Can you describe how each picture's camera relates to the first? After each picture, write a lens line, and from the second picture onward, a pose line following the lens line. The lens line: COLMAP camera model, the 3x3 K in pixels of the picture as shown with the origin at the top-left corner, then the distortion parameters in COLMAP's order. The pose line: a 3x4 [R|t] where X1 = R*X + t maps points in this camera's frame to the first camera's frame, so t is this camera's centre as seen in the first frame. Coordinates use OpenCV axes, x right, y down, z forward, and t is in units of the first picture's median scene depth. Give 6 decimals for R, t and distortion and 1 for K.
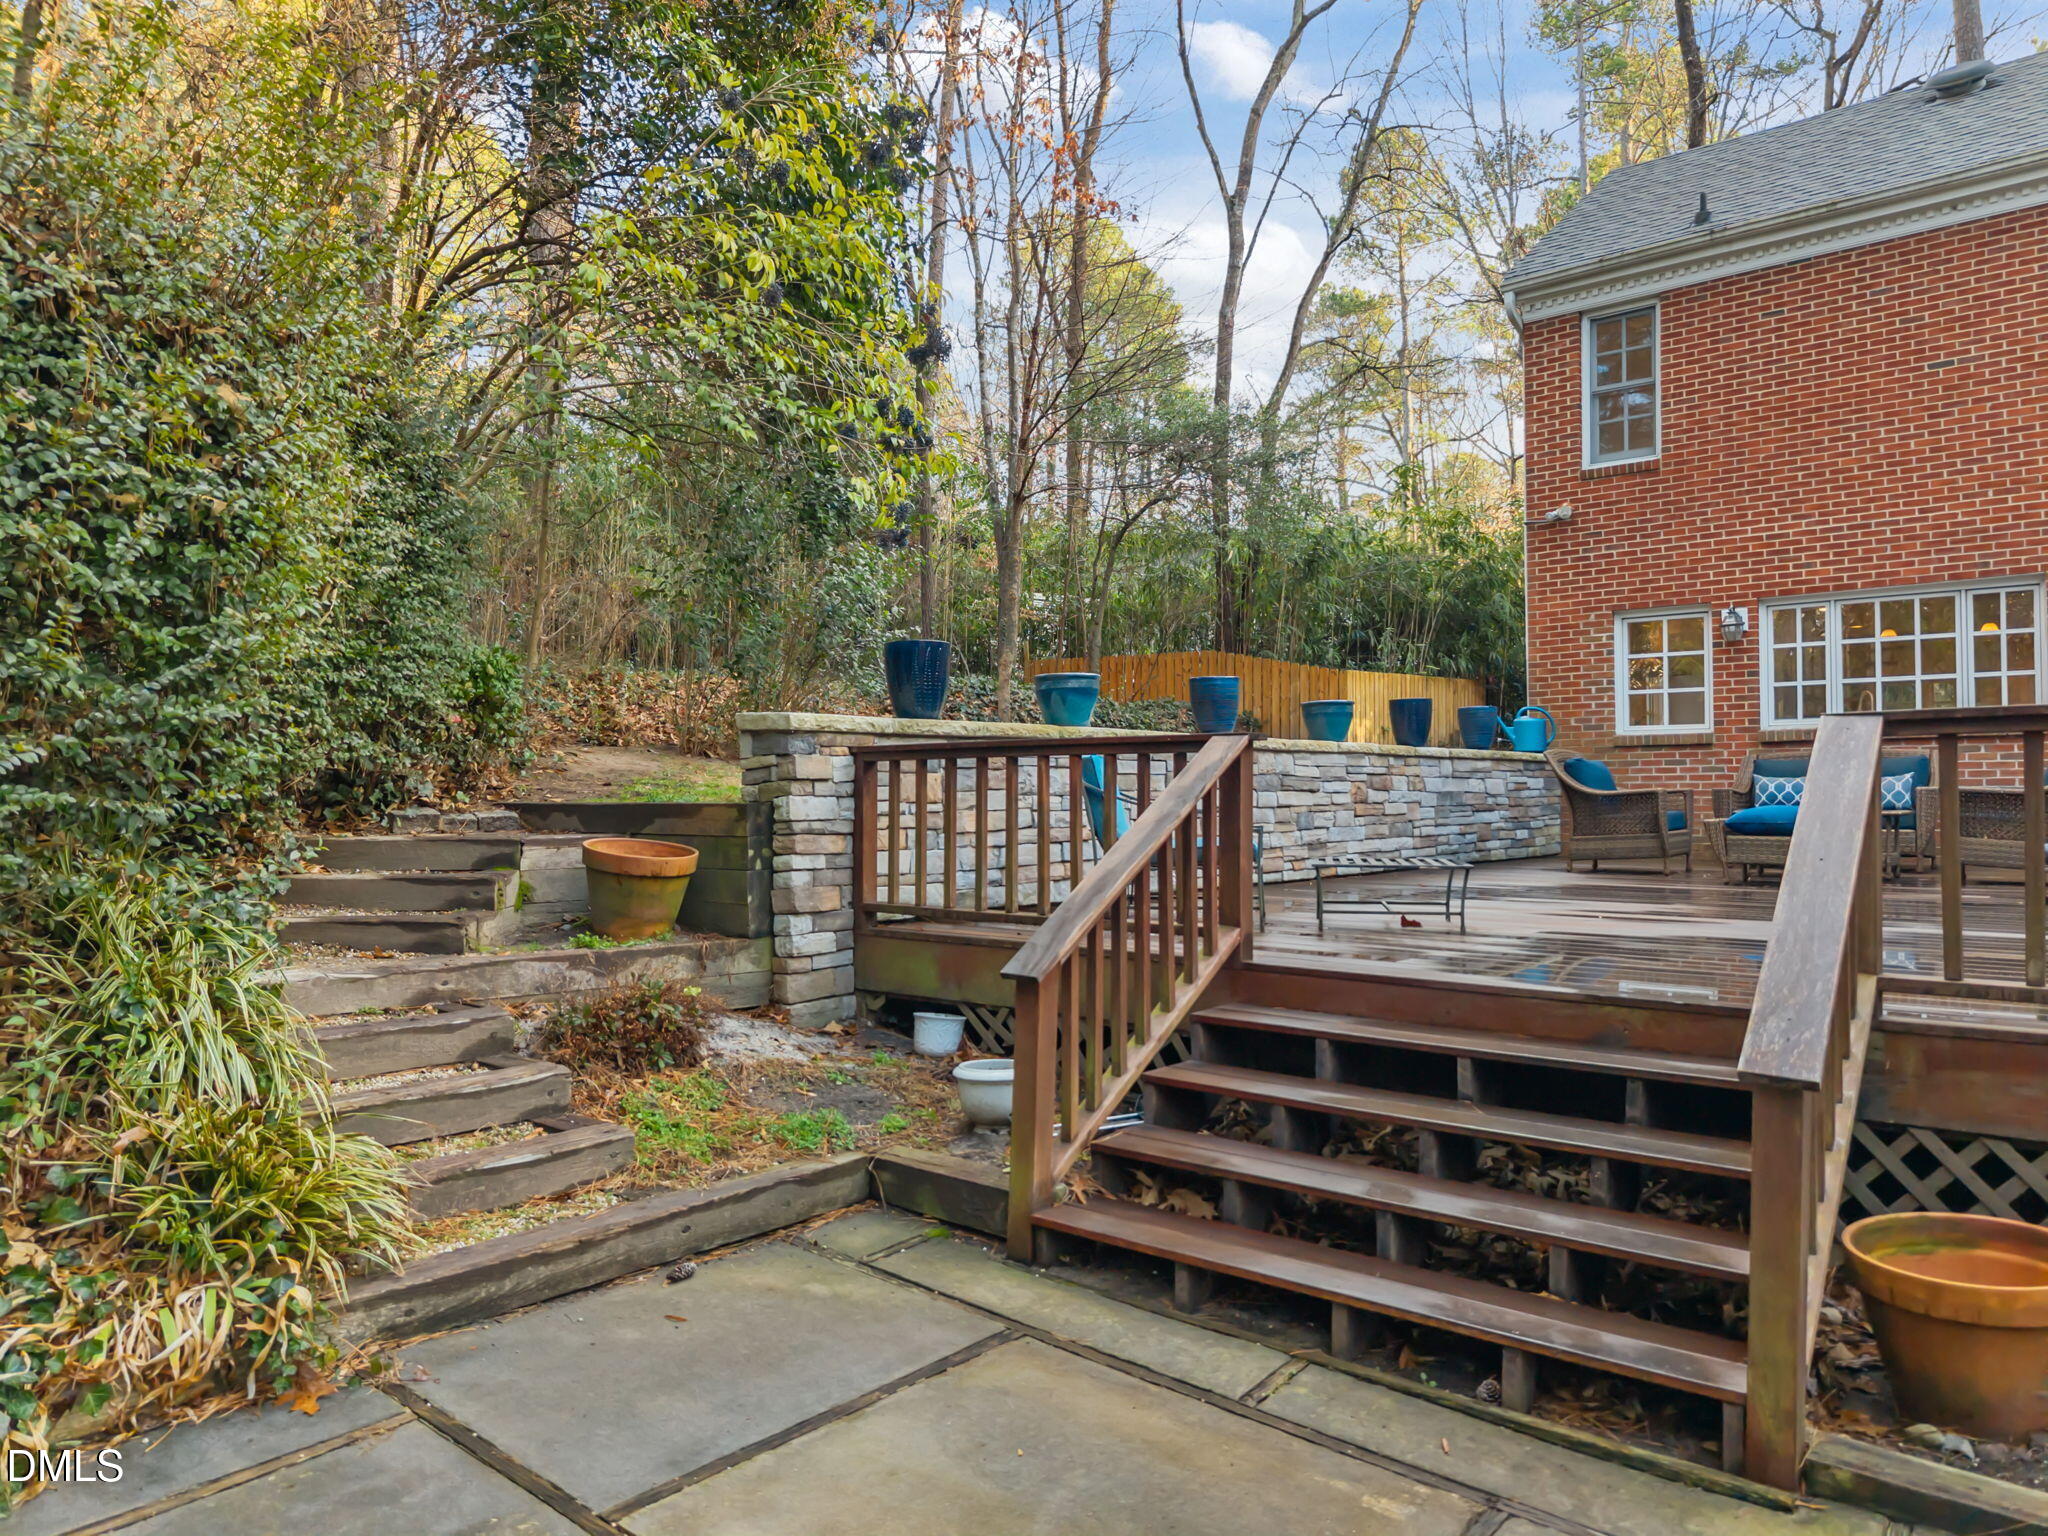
lens RADIAL K [[1382.5, 0, 1036.7], [0, 1382.5, 751.8], [0, 0, 1]] dist [0.026560, -0.022689]
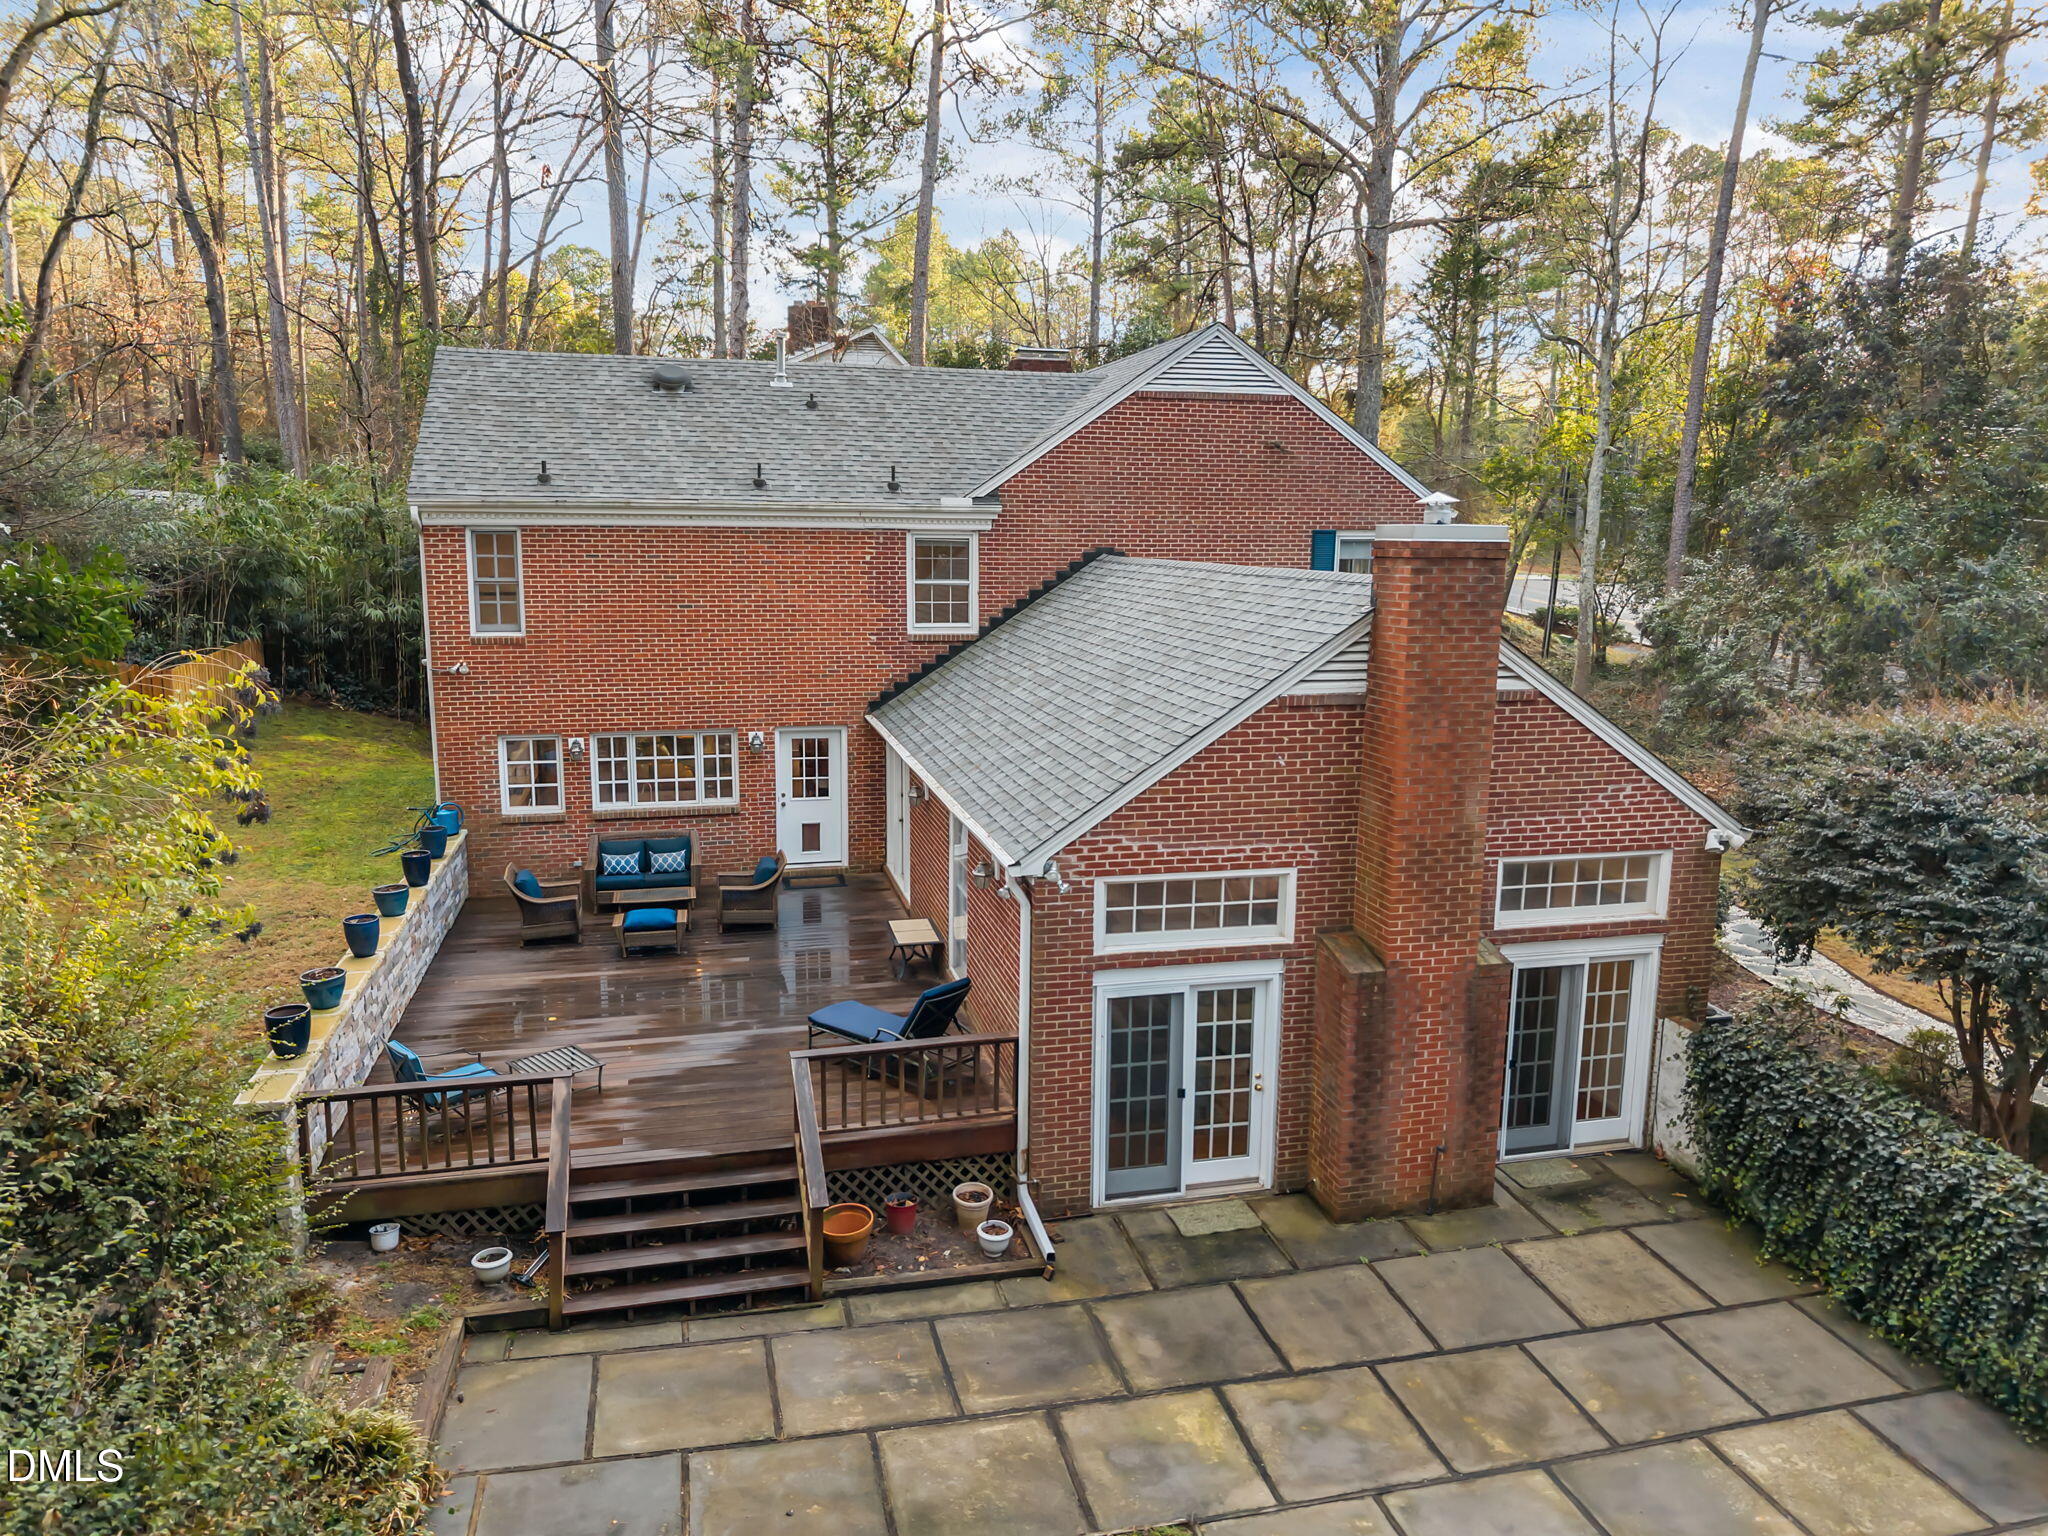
lens RADIAL K [[1382.5, 0, 1030.0], [0, 1382.5, 766.0], [0, 0, 1]] dist [0.026560, -0.022689]
pose [[0.594751, -0.130441, 0.793257, -1.073714], [-0.032940, 0.981965, 0.186169, -0.903345], [-0.803235, -0.136854, 0.579728, -0.823064]]
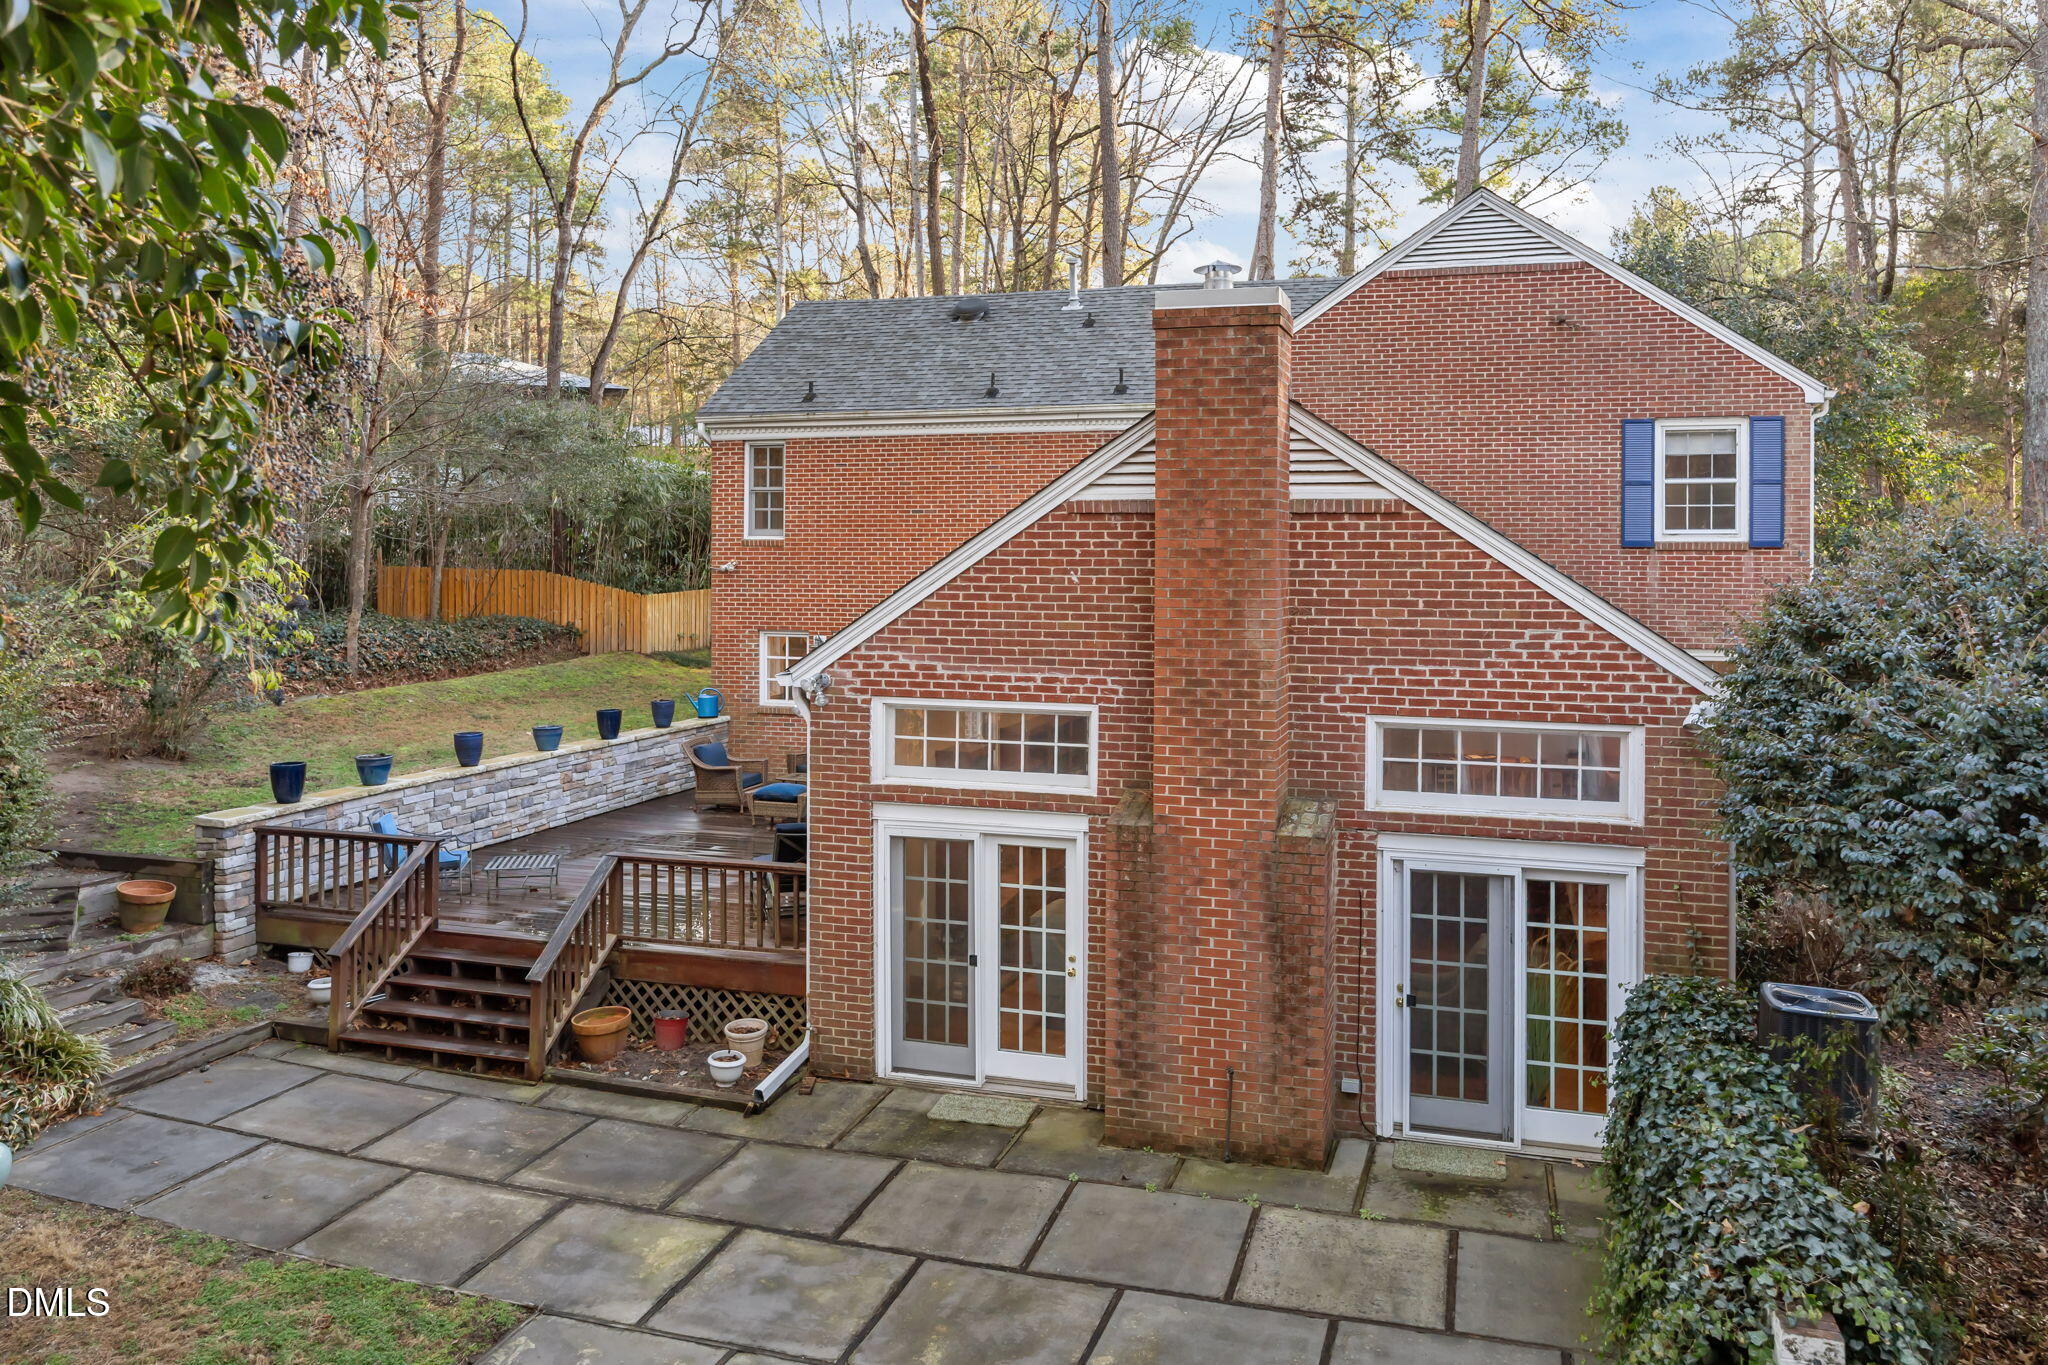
lens RADIAL K [[1483.8, 0, 1034.9], [0, 1483.8, 575.5], [0, 0, 1]] dist [-0.014573, 0.006952]
pose [[0.923066, 0.003481, 0.384625, 0.113164], [-0.018981, 0.999153, 0.036509, -0.579000], [-0.384172, -0.041001, 0.922351, -1.785476]]
